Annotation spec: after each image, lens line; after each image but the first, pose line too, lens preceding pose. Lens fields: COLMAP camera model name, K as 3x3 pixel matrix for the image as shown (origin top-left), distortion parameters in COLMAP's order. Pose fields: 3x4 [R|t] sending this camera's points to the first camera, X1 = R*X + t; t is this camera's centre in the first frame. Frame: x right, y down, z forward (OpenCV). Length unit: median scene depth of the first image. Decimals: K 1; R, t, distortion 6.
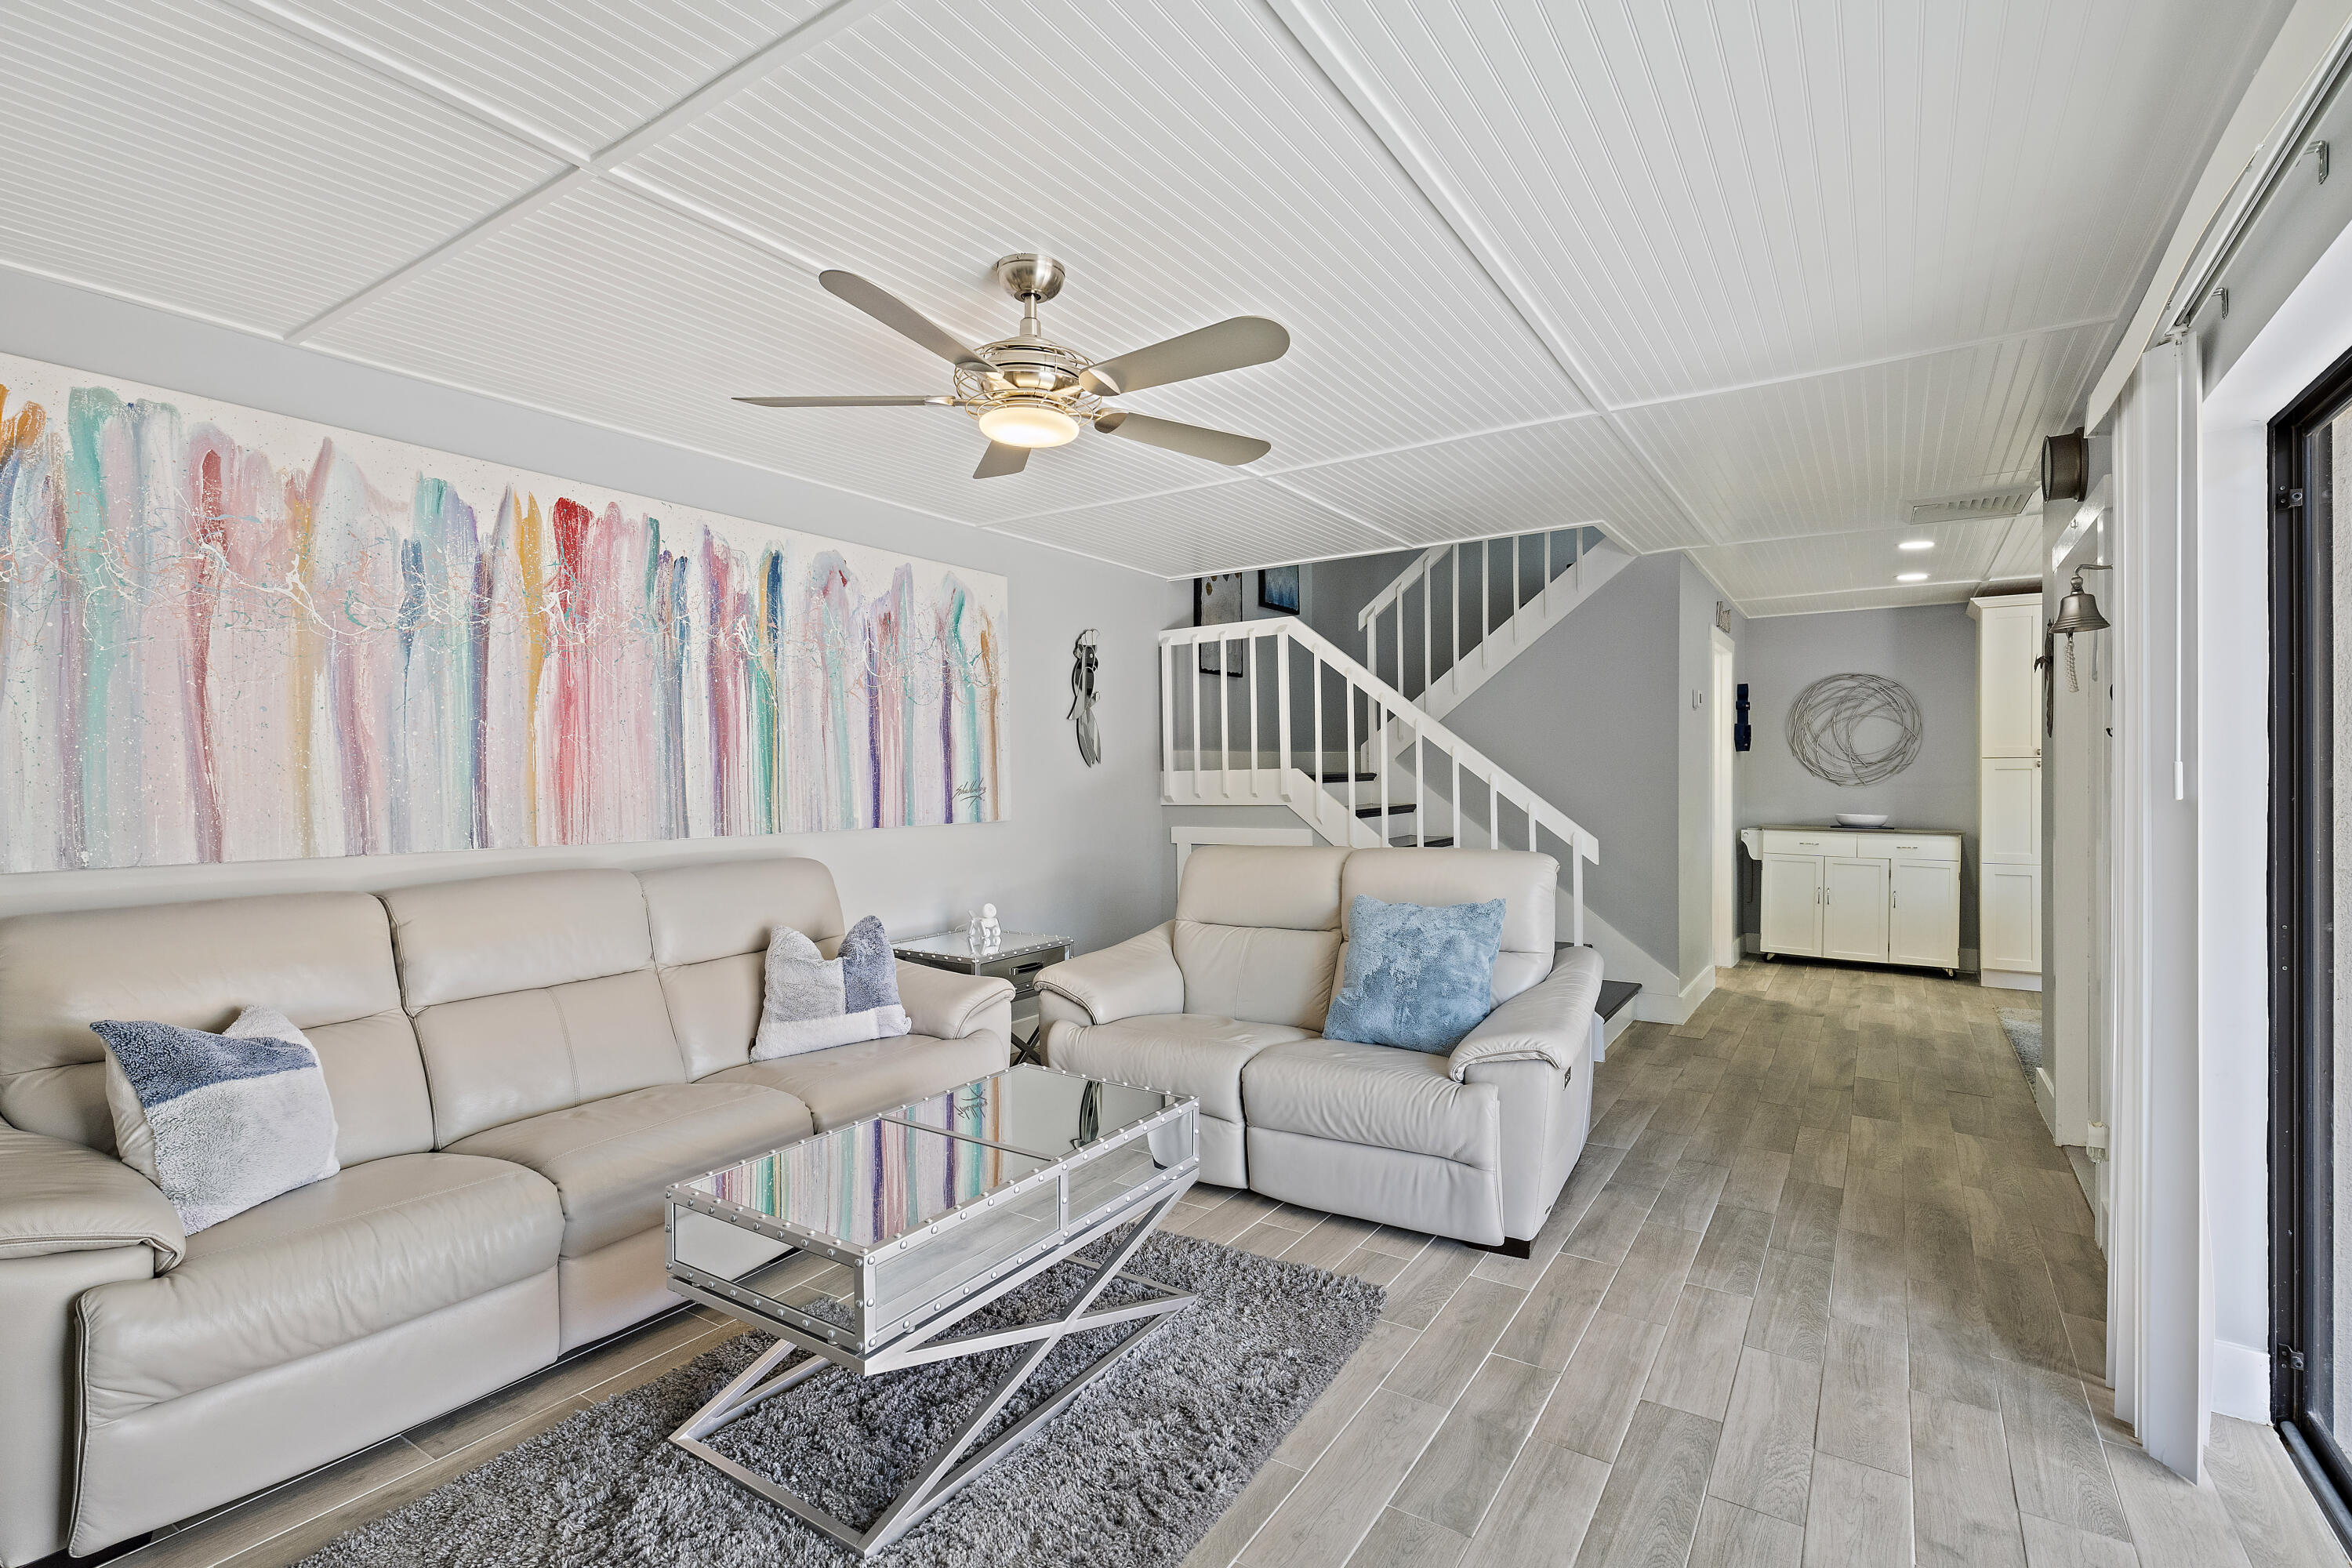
lens RADIAL K [[1082.0, 0, 1175.9], [0, 1082.0, 803.6], [0, 0, 1]] dist [-0.000304, 0.000738]
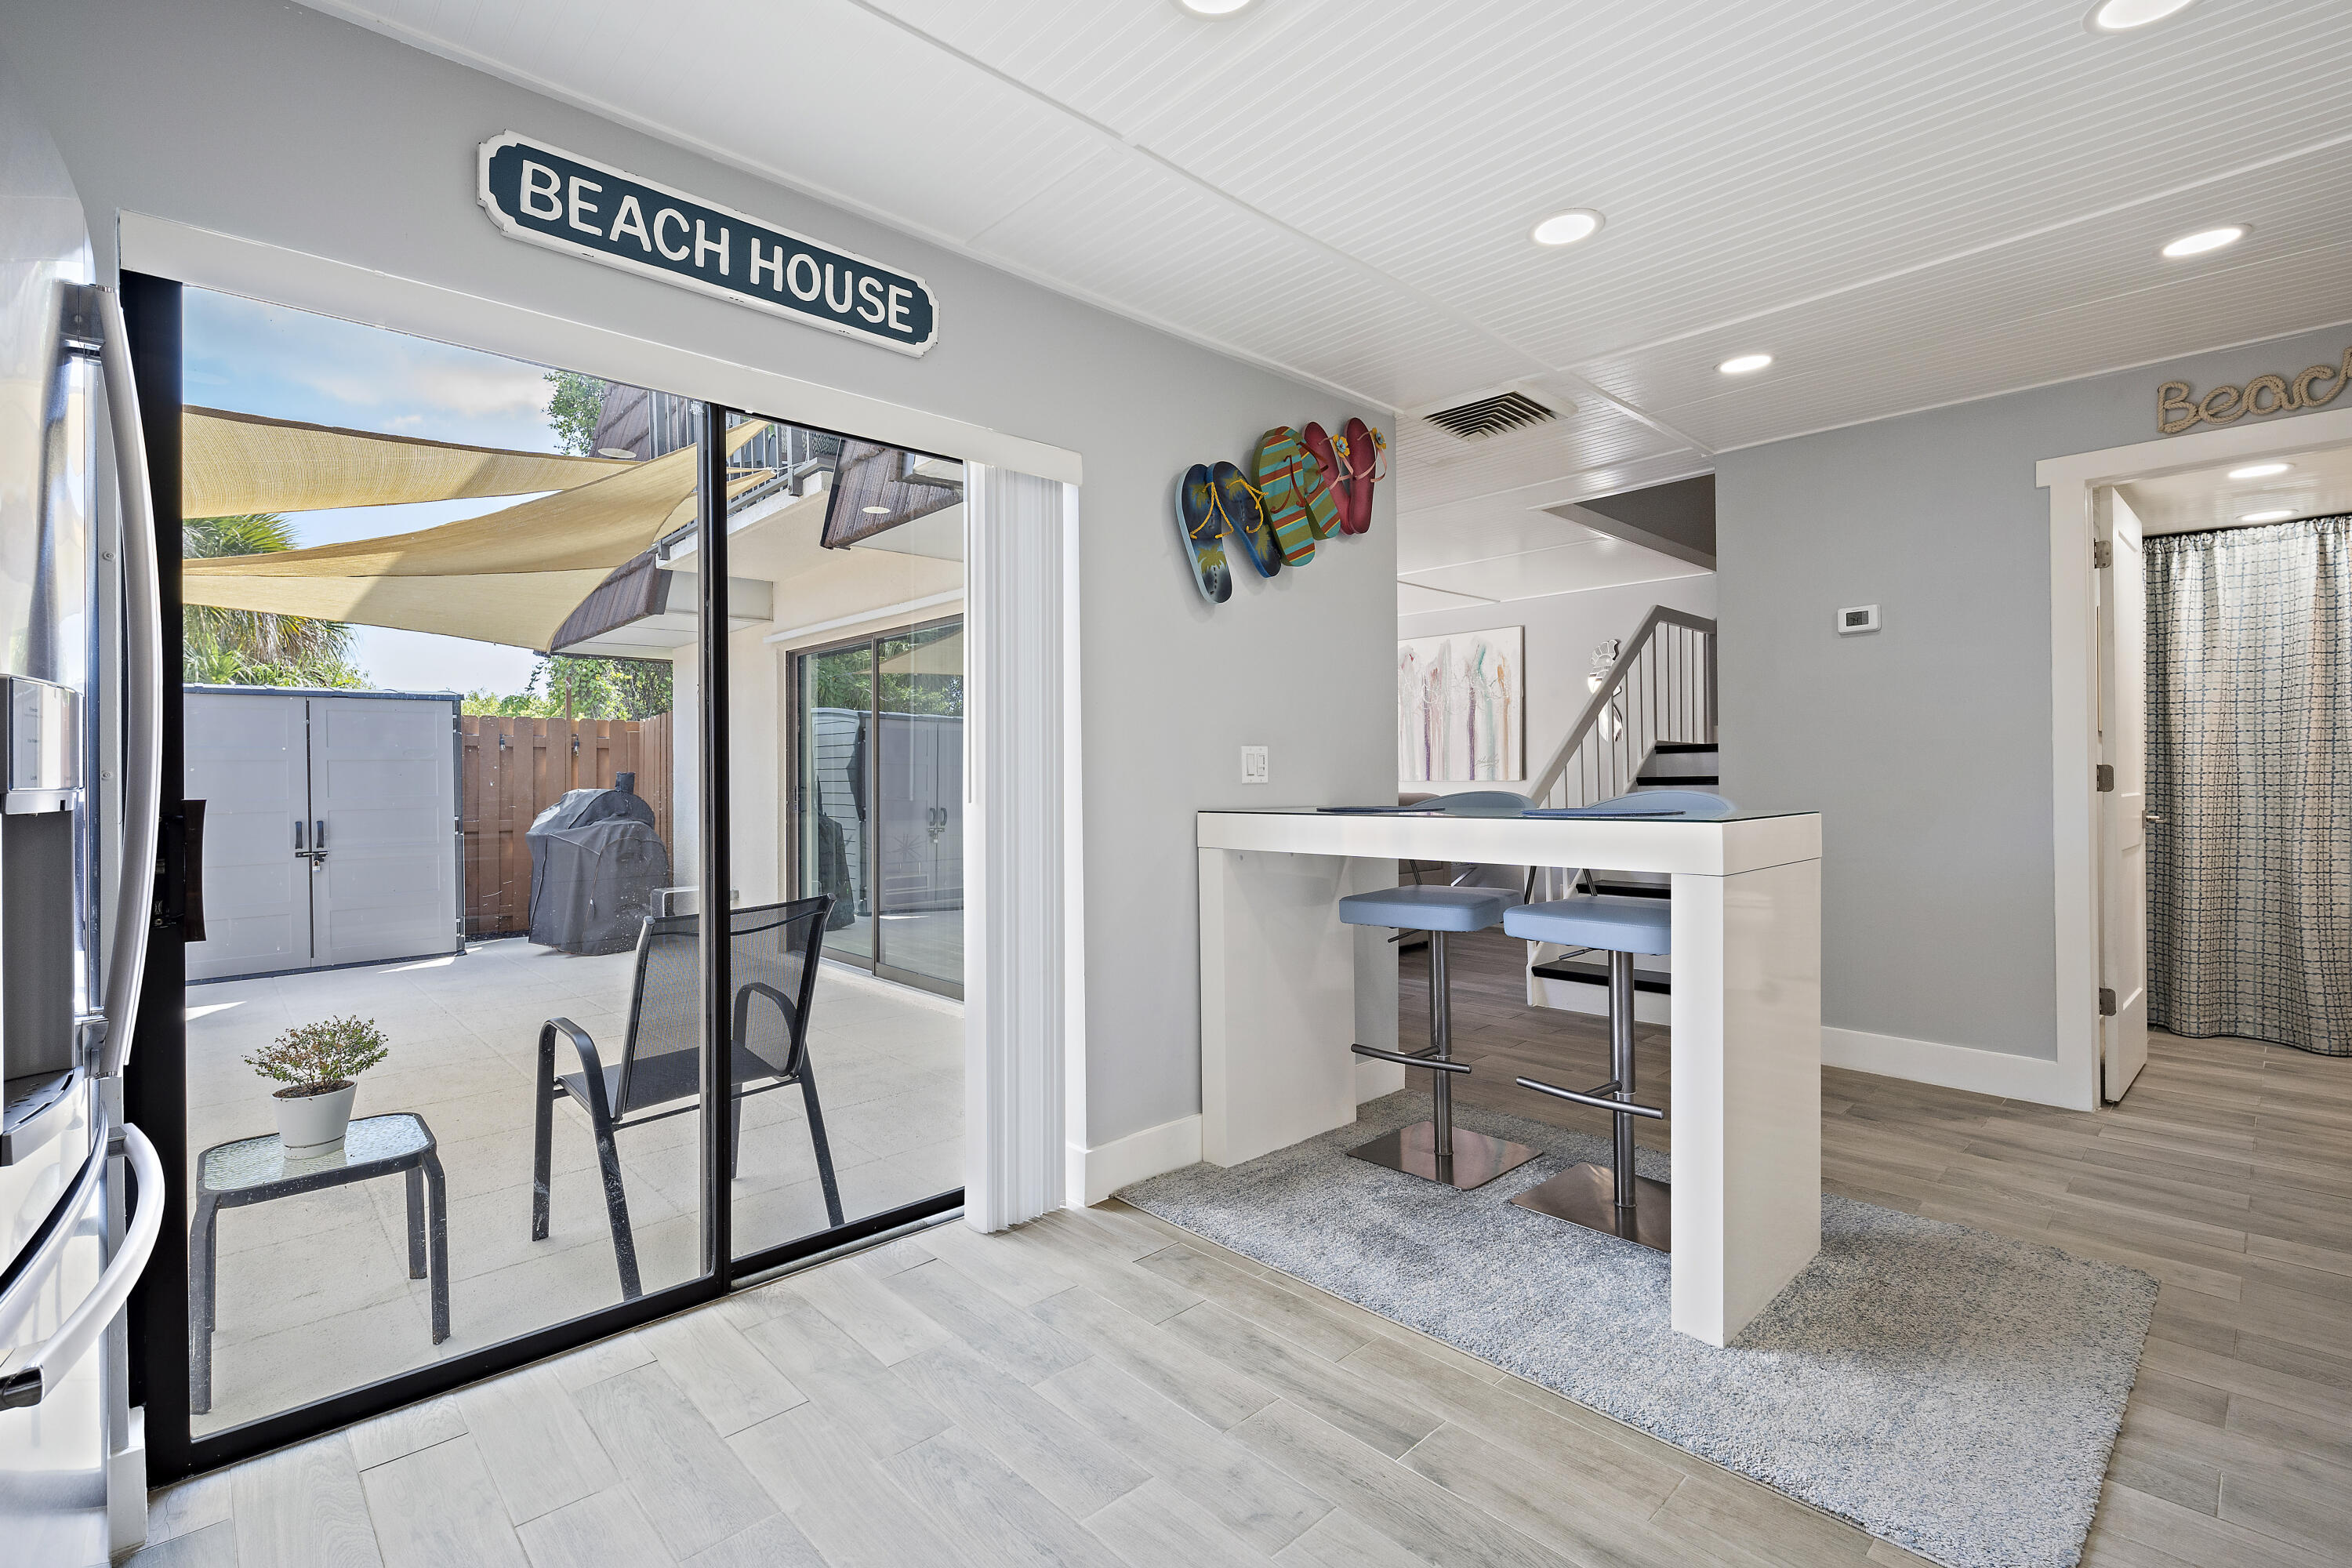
lens RADIAL K [[1059.0, 0, 1178.4], [0, 1059.0, 772.8], [0, 0, 1]] dist [0.003213, 0.000372]
pose [[-0.228569, 0.000198, -0.973528, 2.007666], [-0.020983, 0.999767, 0.005130, 0.009781], [0.973302, 0.021600, -0.228511, 1.189886]]
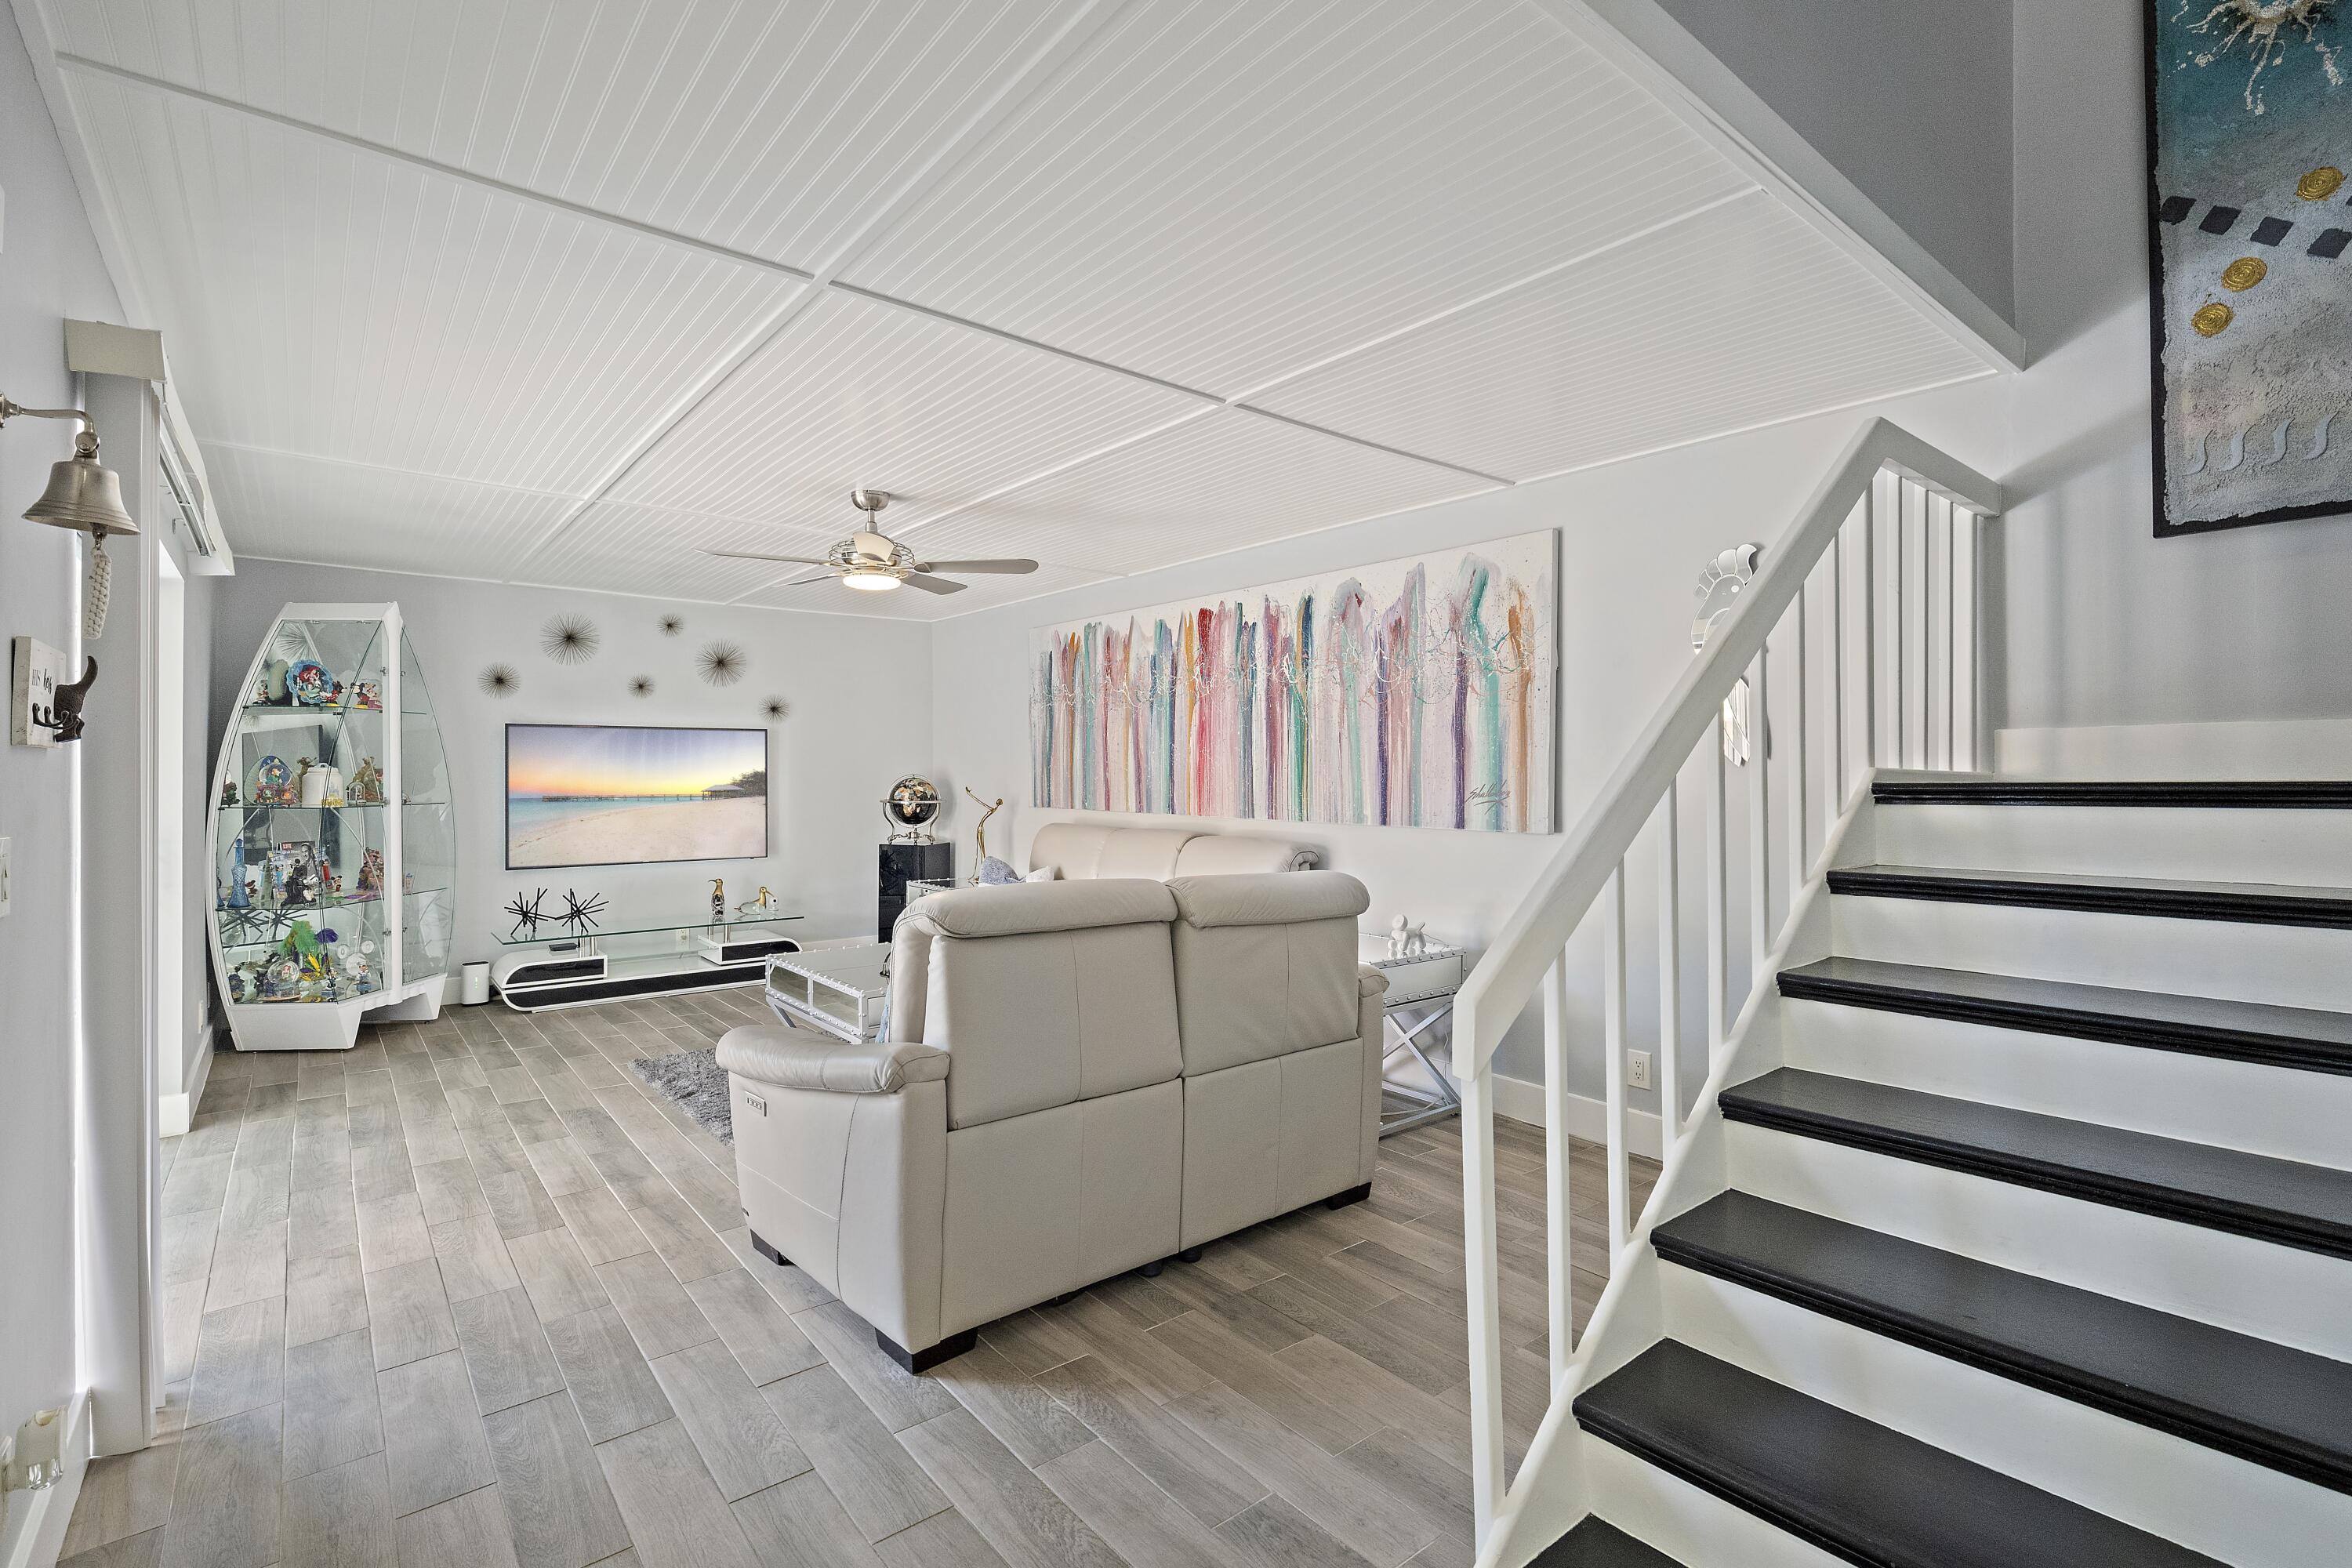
lens RADIAL K [[1072.7, 0, 1176.0], [0, 1072.7, 784.0], [0, 0, 1]] dist [-0.000805, 0.000259]
pose [[-0.300923, 0.013956, -0.953546, 0.934768], [-0.025928, 0.999404, 0.022810, -0.043891], [0.953296, 0.031587, -0.300381, 1.335455]]
